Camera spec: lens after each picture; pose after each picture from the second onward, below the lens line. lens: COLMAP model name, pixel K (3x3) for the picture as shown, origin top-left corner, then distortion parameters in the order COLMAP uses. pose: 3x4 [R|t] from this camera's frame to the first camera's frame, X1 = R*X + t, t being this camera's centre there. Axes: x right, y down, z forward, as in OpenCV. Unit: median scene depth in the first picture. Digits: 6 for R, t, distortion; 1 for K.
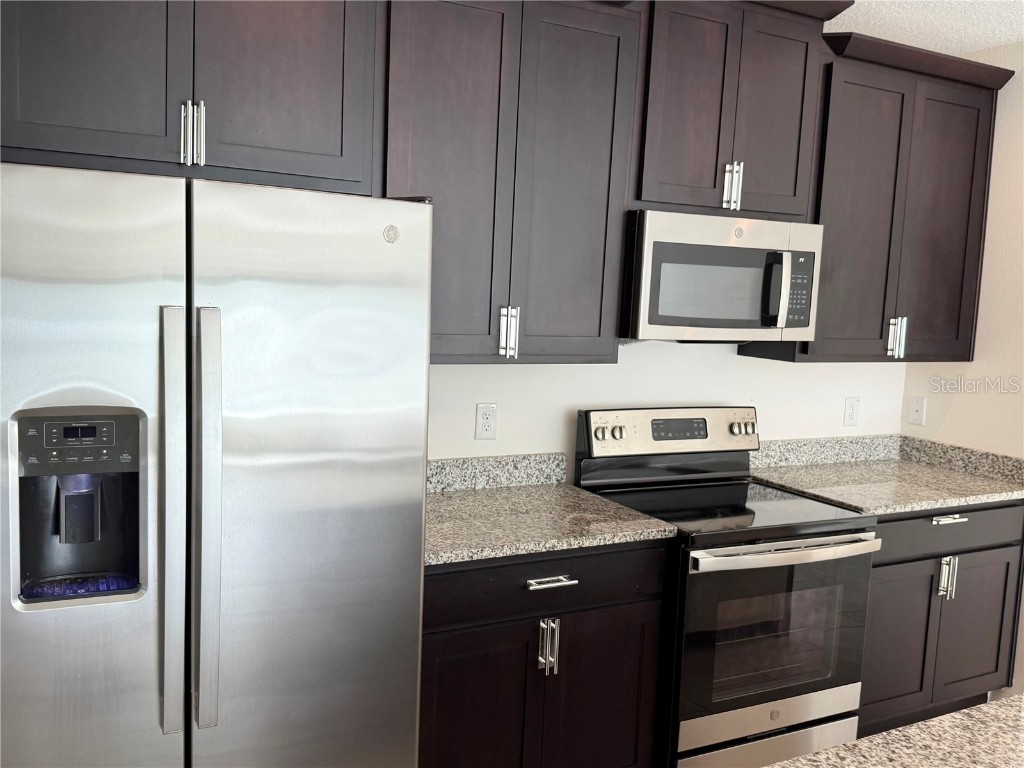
lens RADIAL K [[910.1, 0, 512.2], [0, 910.1, 387.7], [0, 0, 1]] dist [0.191143, -0.412619]
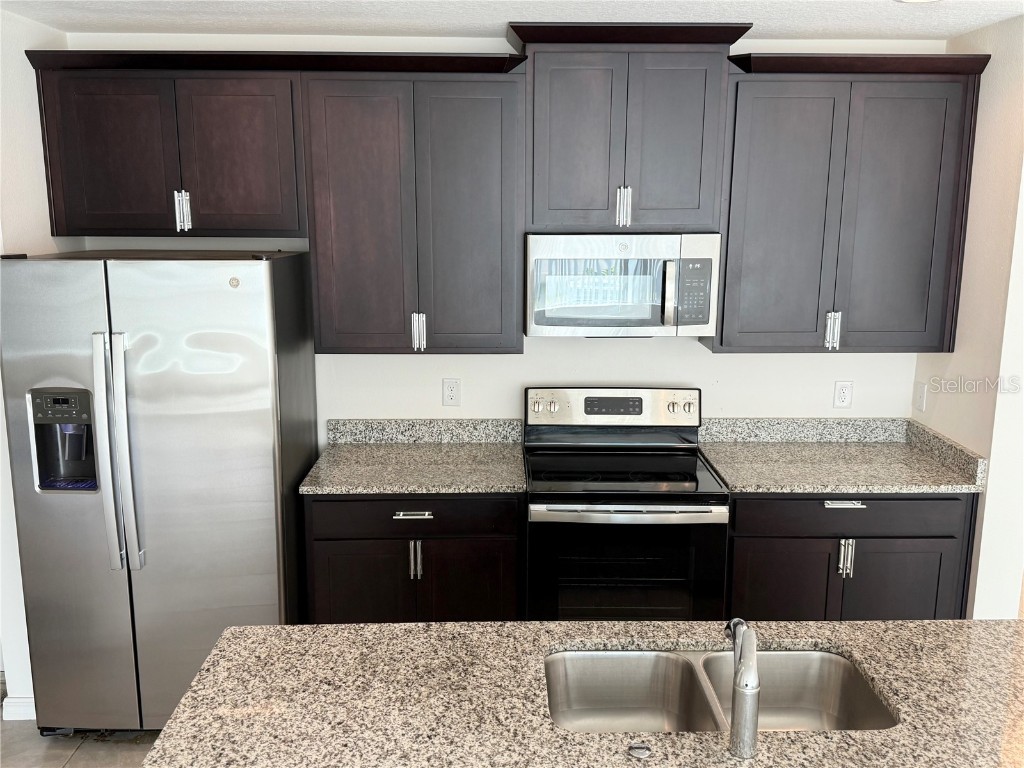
lens RADIAL K [[910.1, 0, 512.2], [0, 910.1, 387.7], [0, 0, 1]] dist [0.191143, -0.412619]
pose [[0.887528, 0.052567, -0.457746, 0.649482], [-0.014860, 0.996219, 0.085593, -0.083380], [0.460515, -0.069164, 0.884953, -0.122304]]
